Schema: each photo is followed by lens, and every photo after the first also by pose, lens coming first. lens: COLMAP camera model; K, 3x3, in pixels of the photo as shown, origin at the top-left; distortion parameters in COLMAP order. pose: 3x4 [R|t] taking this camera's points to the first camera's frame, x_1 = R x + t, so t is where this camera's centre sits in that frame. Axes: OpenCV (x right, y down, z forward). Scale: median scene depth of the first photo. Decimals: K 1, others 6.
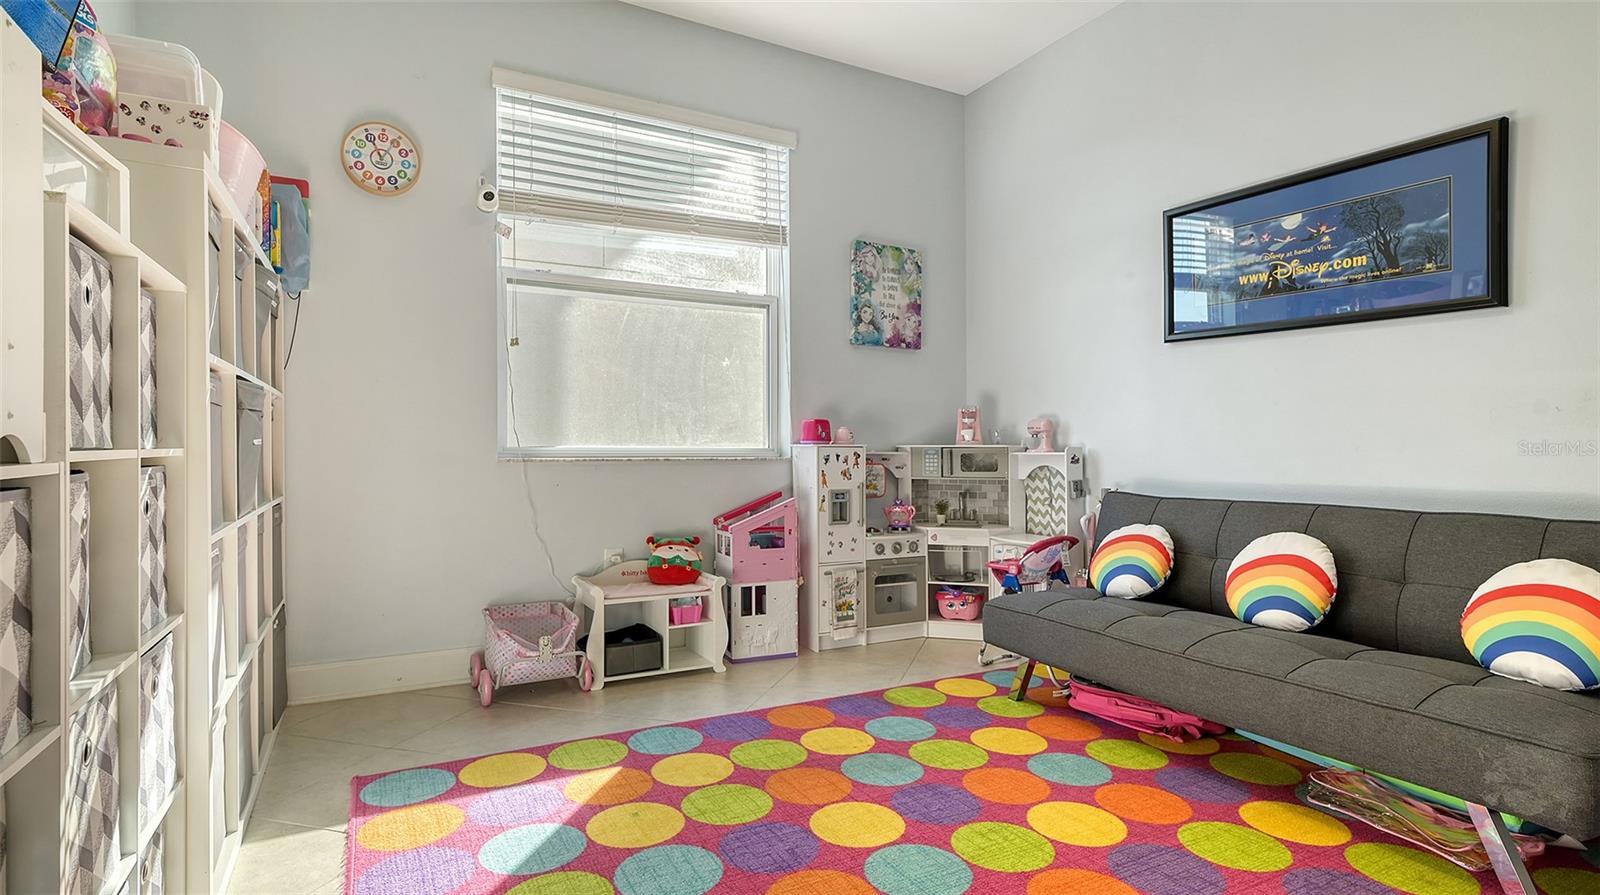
lens RADIAL K [[790.7, 0, 807.3], [0, 790.7, 443.2], [0, 0, 1]] dist [0.000537, -0.000117]
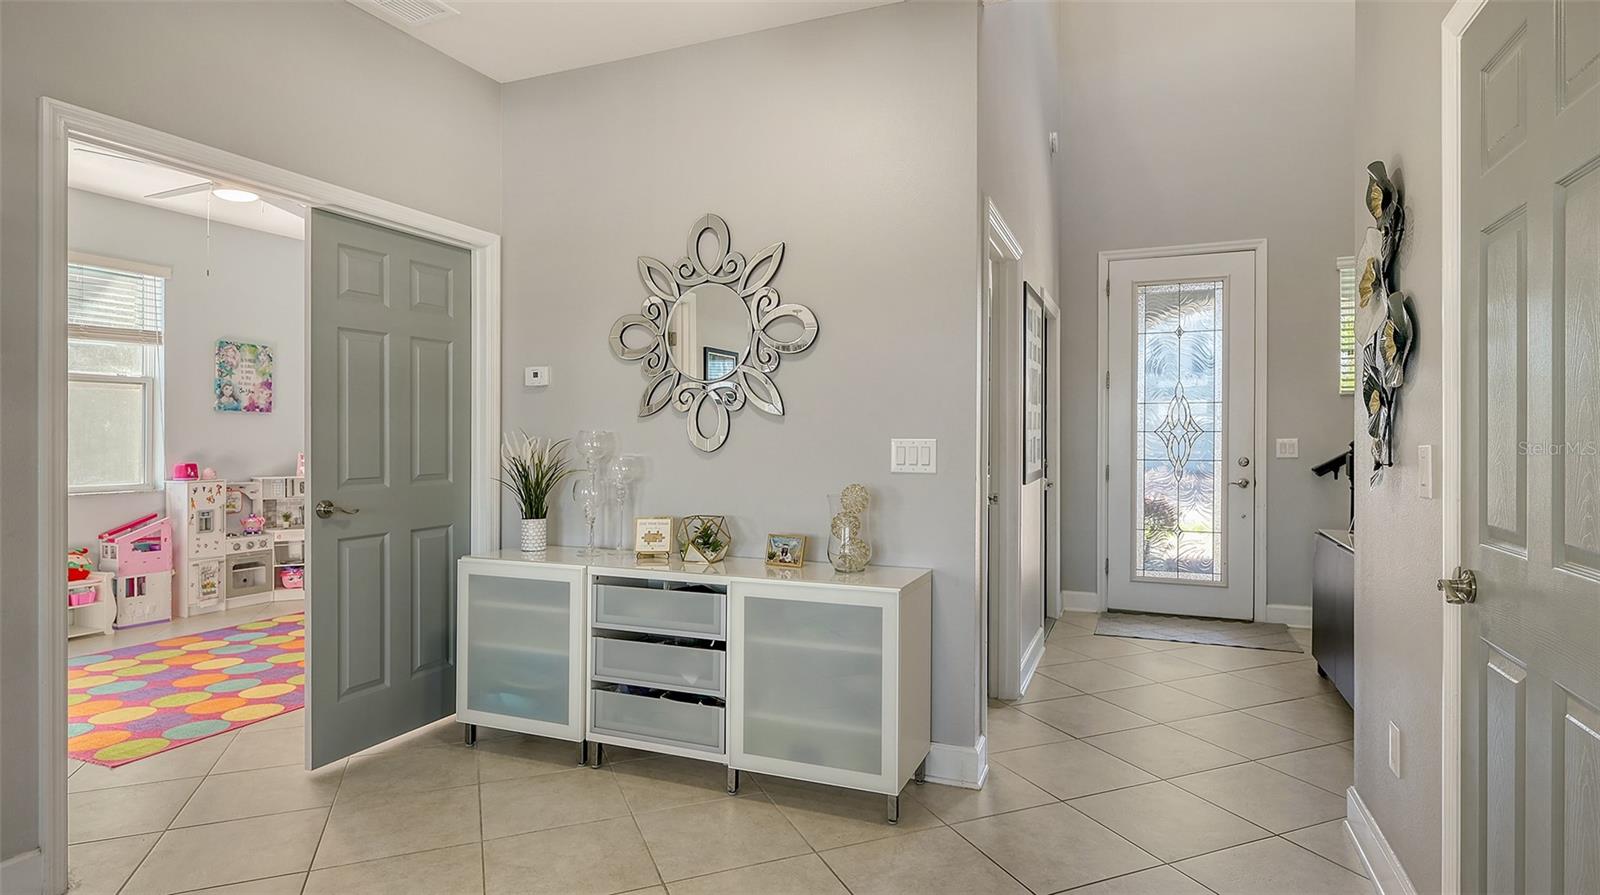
lens RADIAL K [[835.3, 0, 800.9], [0, 835.3, 428.7], [0, 0, 1]] dist [0.000798, 0.000368]
pose [[0.782804, 0.006552, 0.622234, -0.062369], [-0.004918, 0.999978, -0.004343, -0.094693], [-0.622249, 0.000339, 0.782819, -0.957441]]
